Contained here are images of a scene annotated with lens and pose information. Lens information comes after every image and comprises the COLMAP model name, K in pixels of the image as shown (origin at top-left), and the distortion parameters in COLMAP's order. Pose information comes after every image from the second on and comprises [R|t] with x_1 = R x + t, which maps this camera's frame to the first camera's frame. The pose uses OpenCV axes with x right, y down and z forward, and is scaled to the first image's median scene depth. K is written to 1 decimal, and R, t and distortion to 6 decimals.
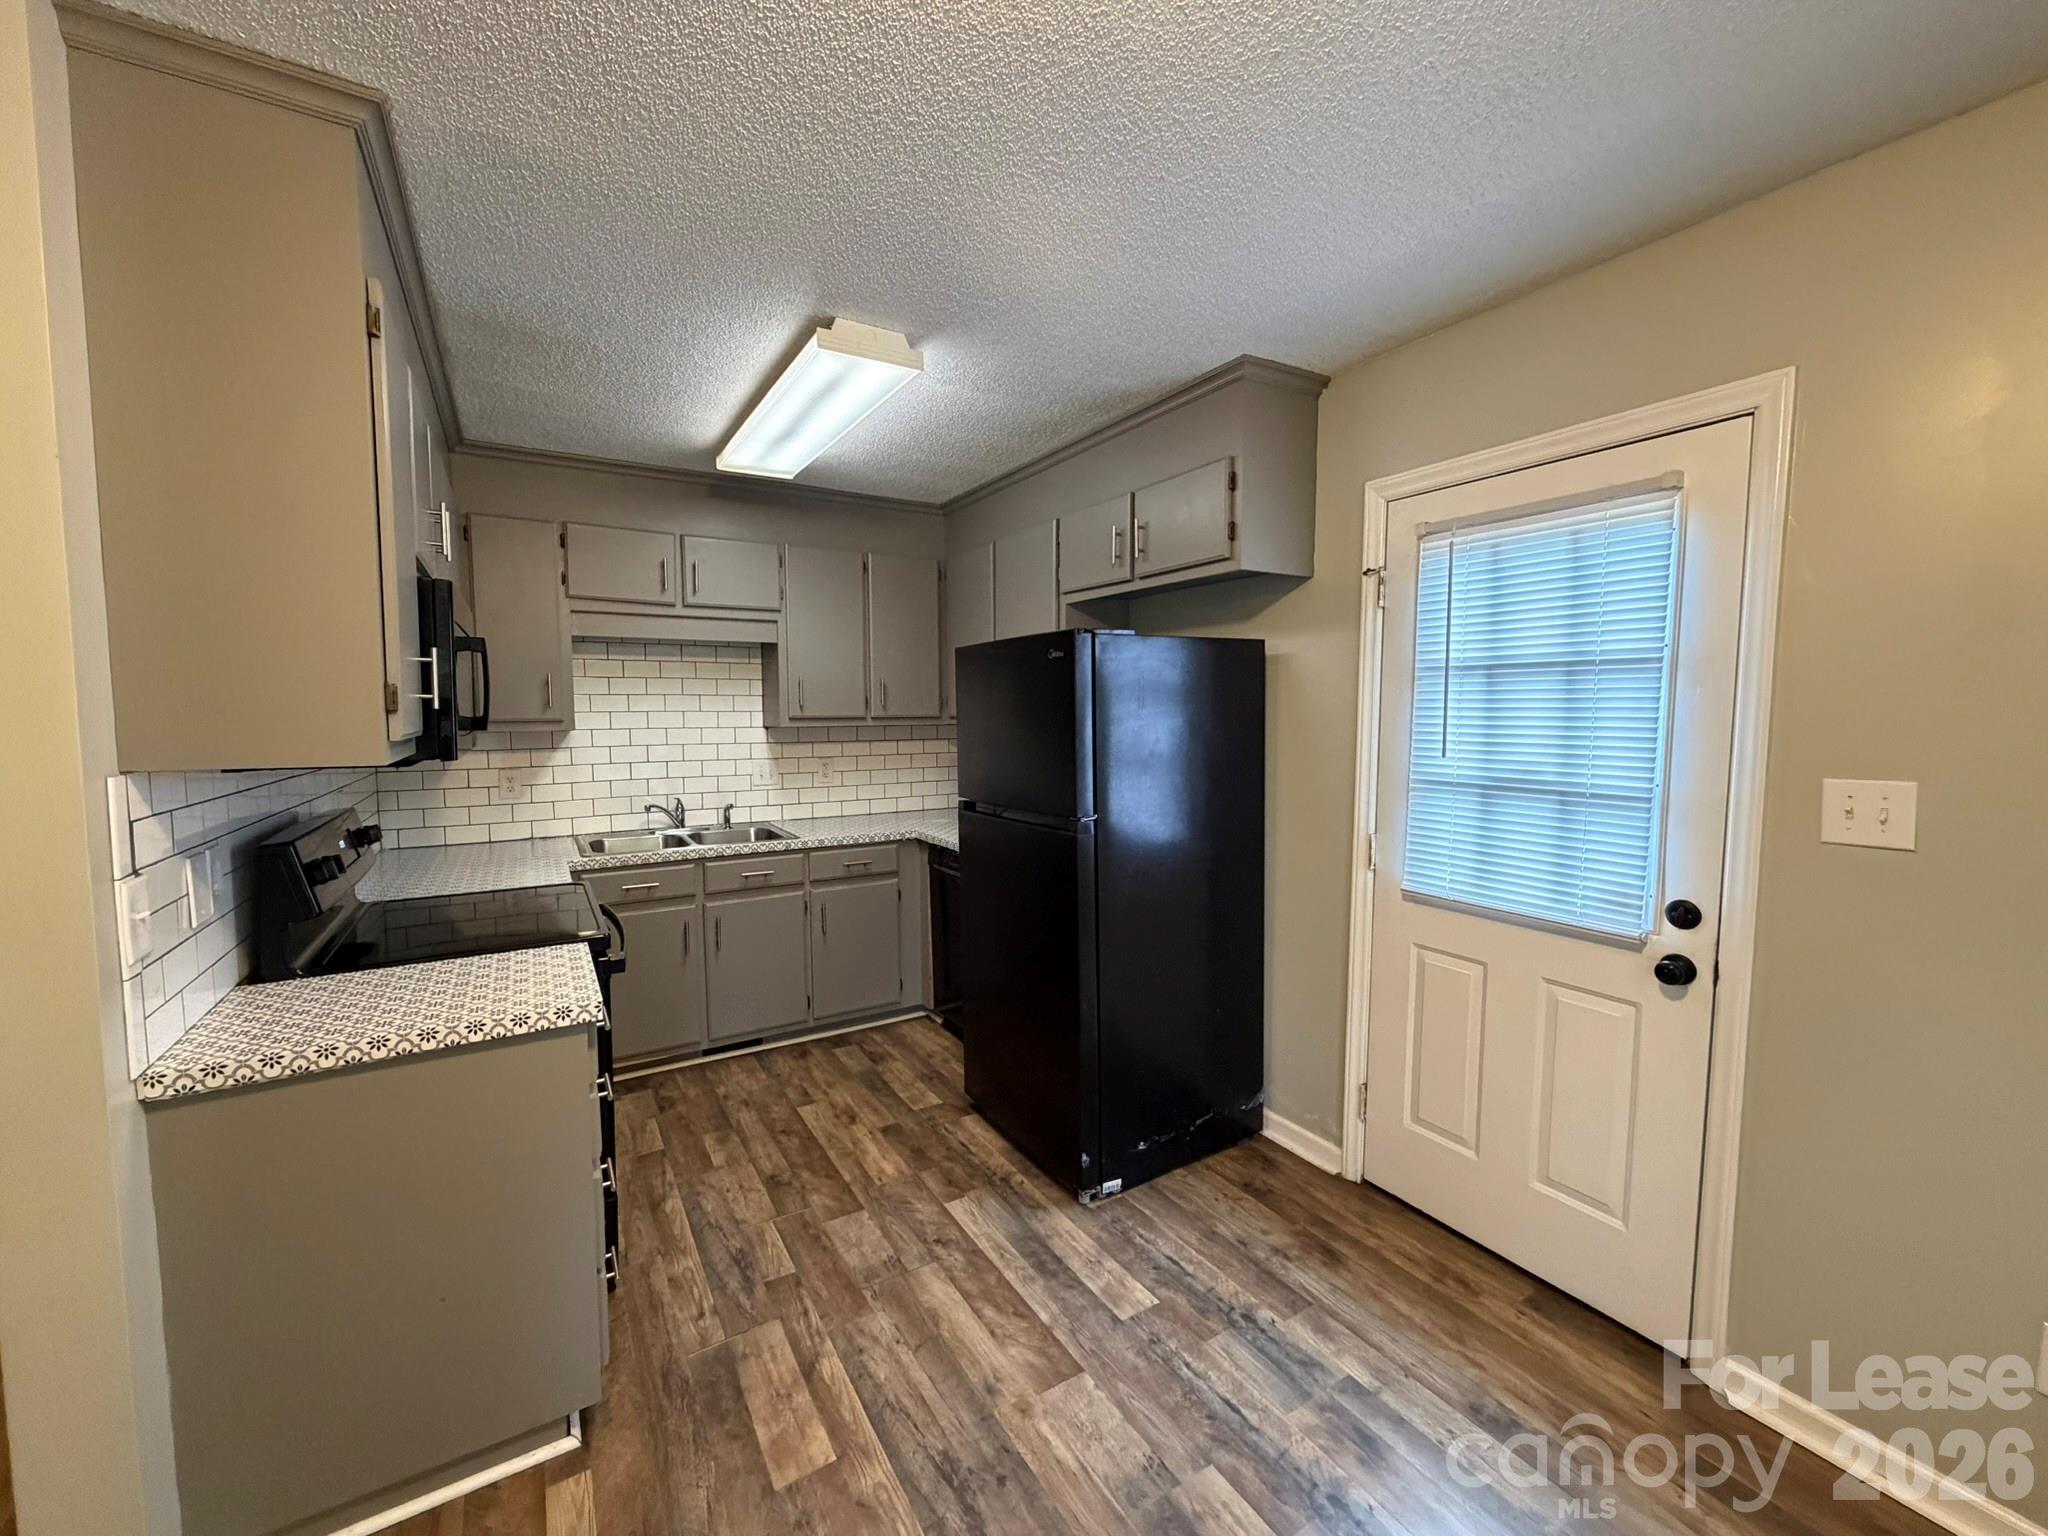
lens RADIAL K [[805.8, 0, 1010.9], [0, 805.8, 774.9], [0, 0, 1]] dist [0.000288, 0.000049]
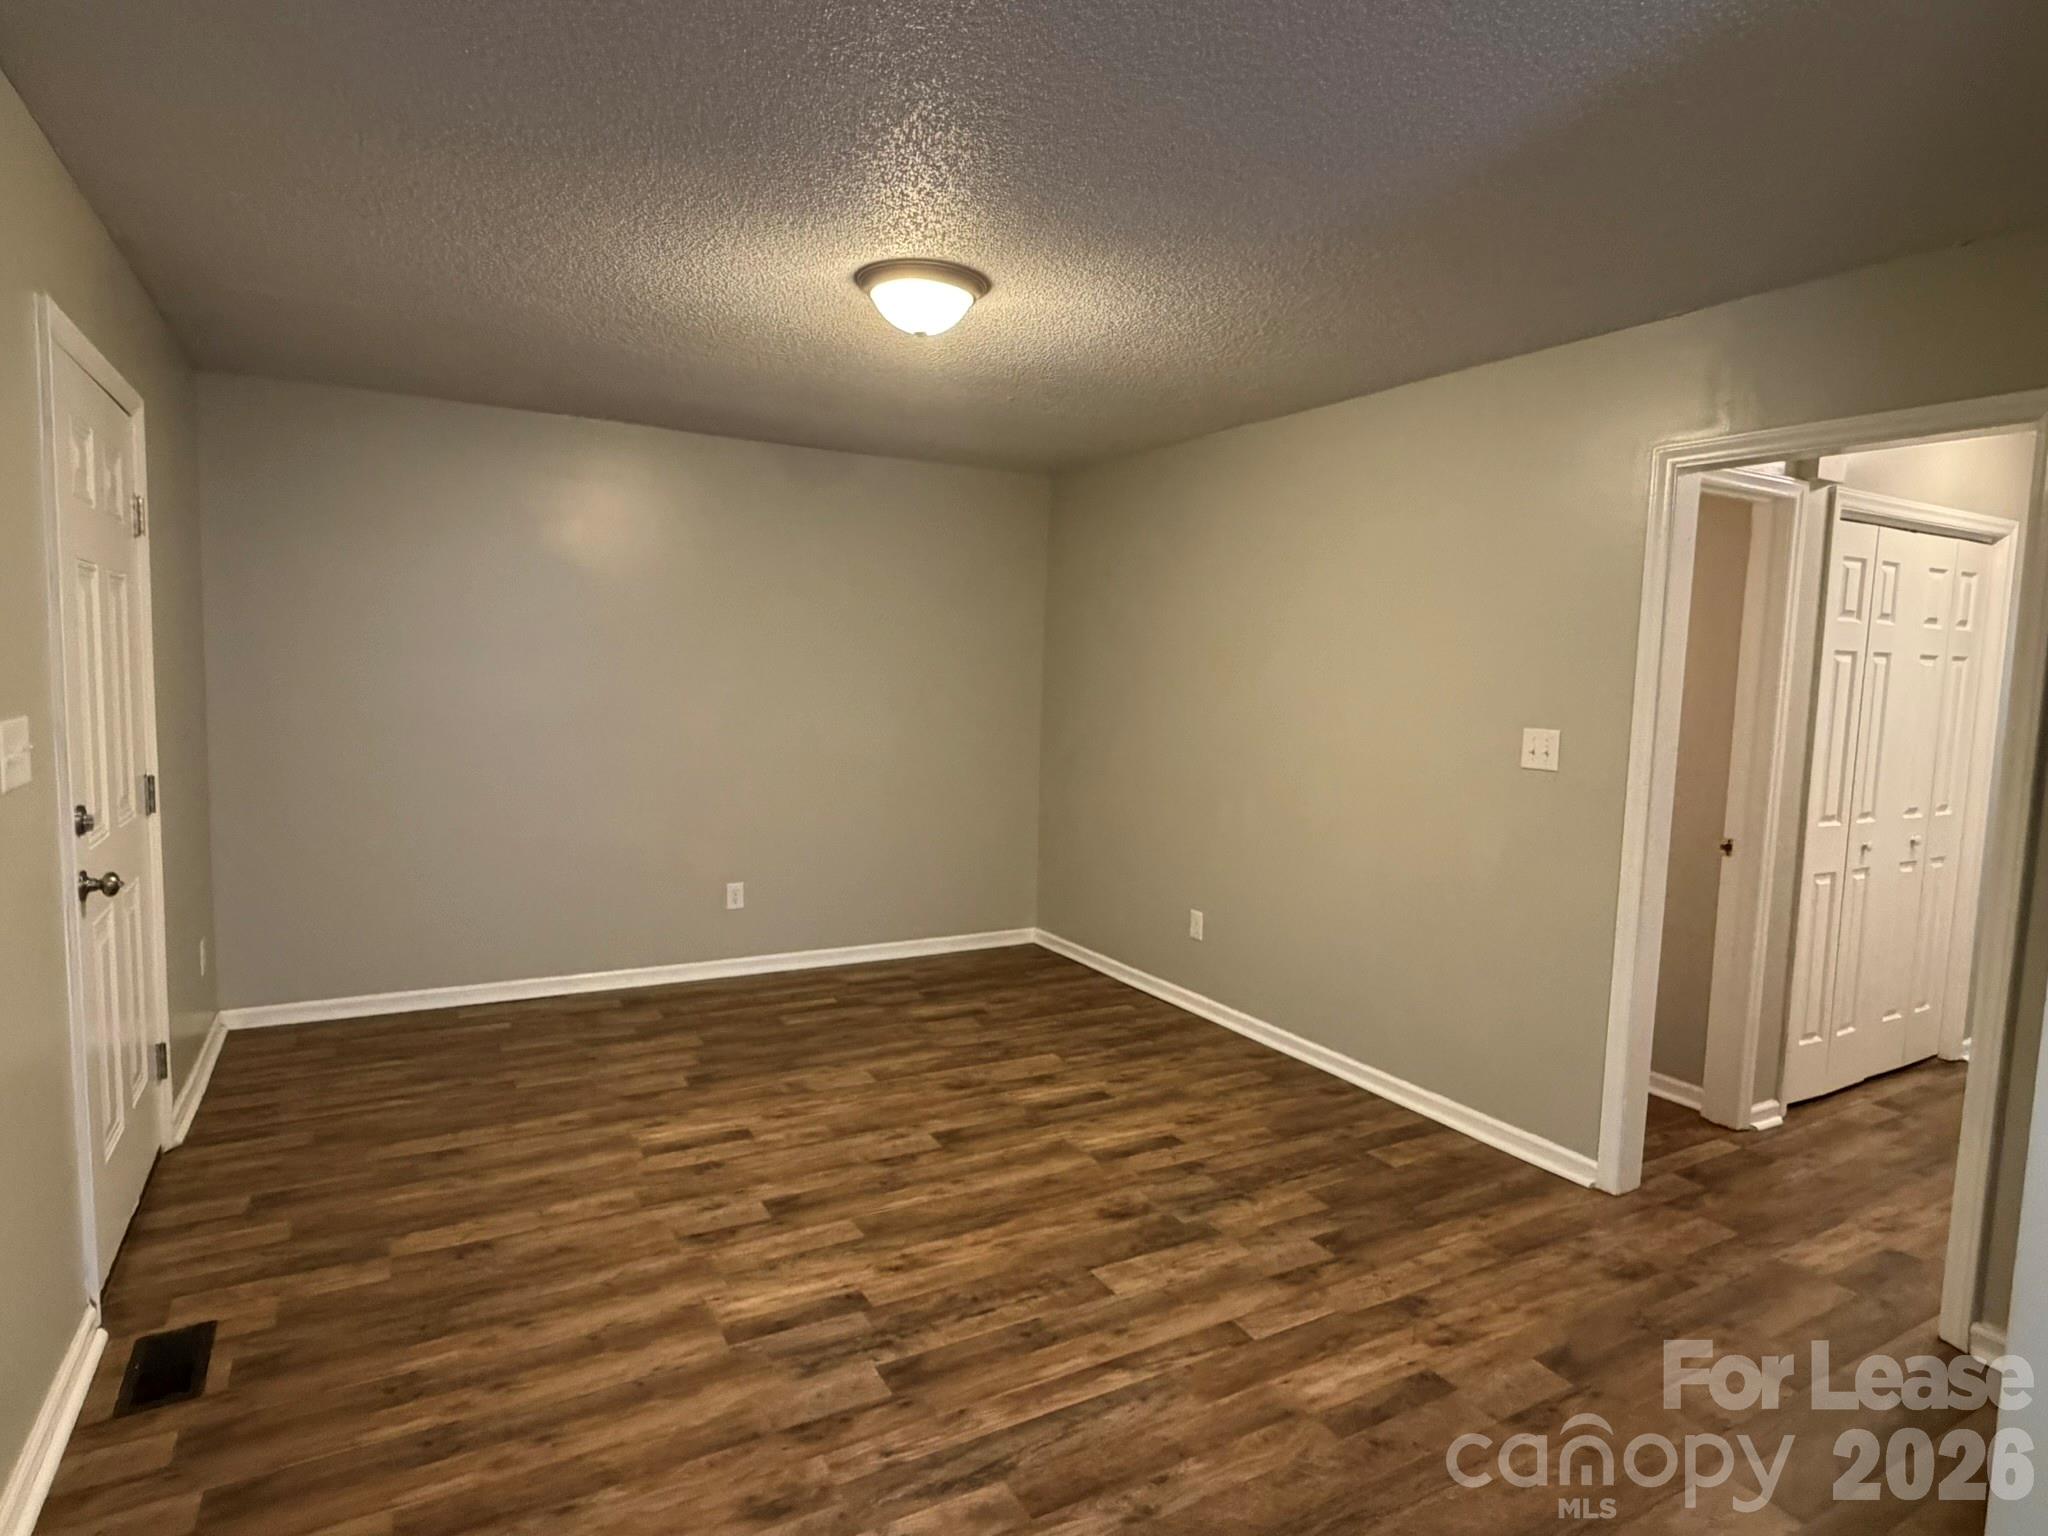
lens RADIAL K [[1133.3, 0, 1020.4], [0, 1133.3, 769.1], [0, 0, 1]] dist [0.005940, 0.001673]
pose [[-0.031425, 0.088629, -0.995569, 0.252724], [-0.104051, 0.990359, 0.091449, -0.016312], [0.994075, 0.106463, -0.021900, 0.209930]]
